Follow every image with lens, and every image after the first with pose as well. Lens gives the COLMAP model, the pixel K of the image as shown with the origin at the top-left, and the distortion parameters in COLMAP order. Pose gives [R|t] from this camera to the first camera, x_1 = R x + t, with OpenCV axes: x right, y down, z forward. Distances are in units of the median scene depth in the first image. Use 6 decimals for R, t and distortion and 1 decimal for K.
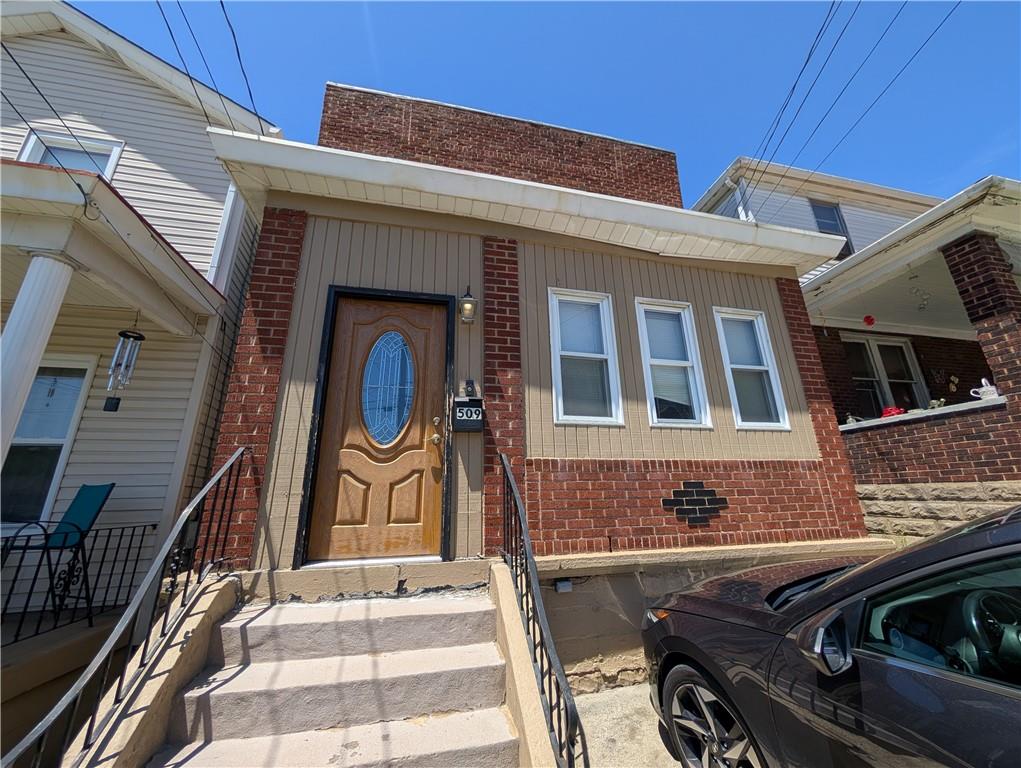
lens RADIAL K [[383.5, 0, 514.4], [0, 383.5, 381.7], [0, 0, 1]] dist [-0.000796, -0.000092]
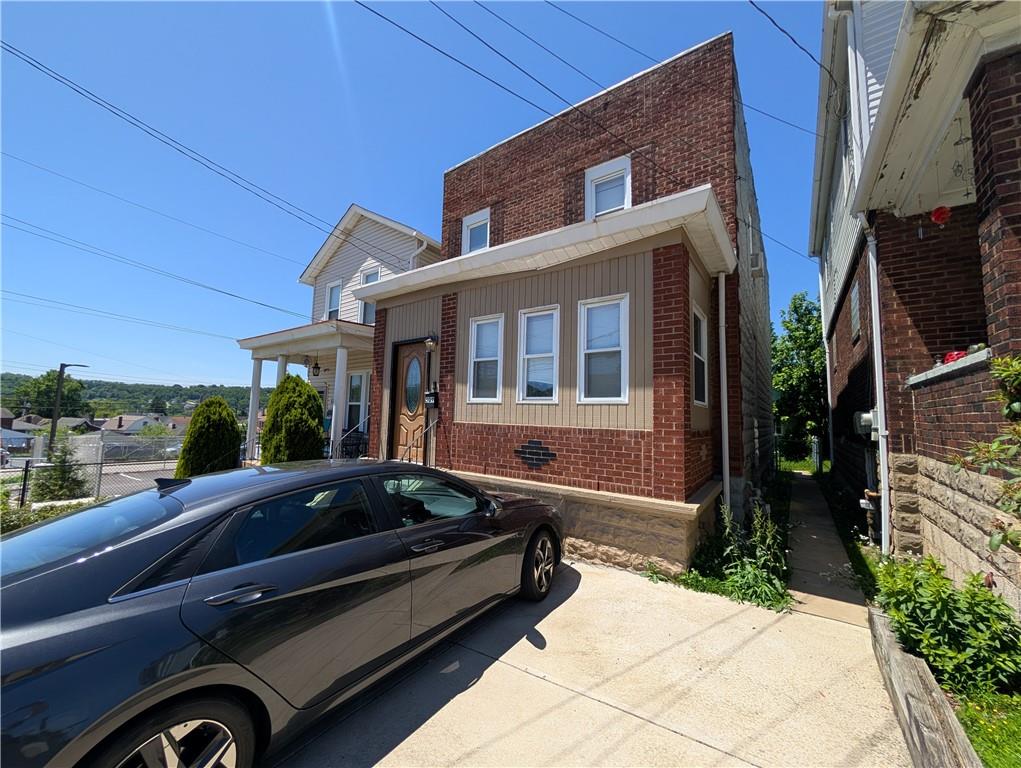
lens RADIAL K [[383.5, 0, 514.4], [0, 383.5, 381.7], [0, 0, 1]] dist [-0.000796, -0.000092]
pose [[0.661218, -0.030096, -0.749590, 1.541404], [0.182677, 0.975578, 0.121971, -0.160593], [0.727613, -0.217582, 0.650567, 0.016623]]
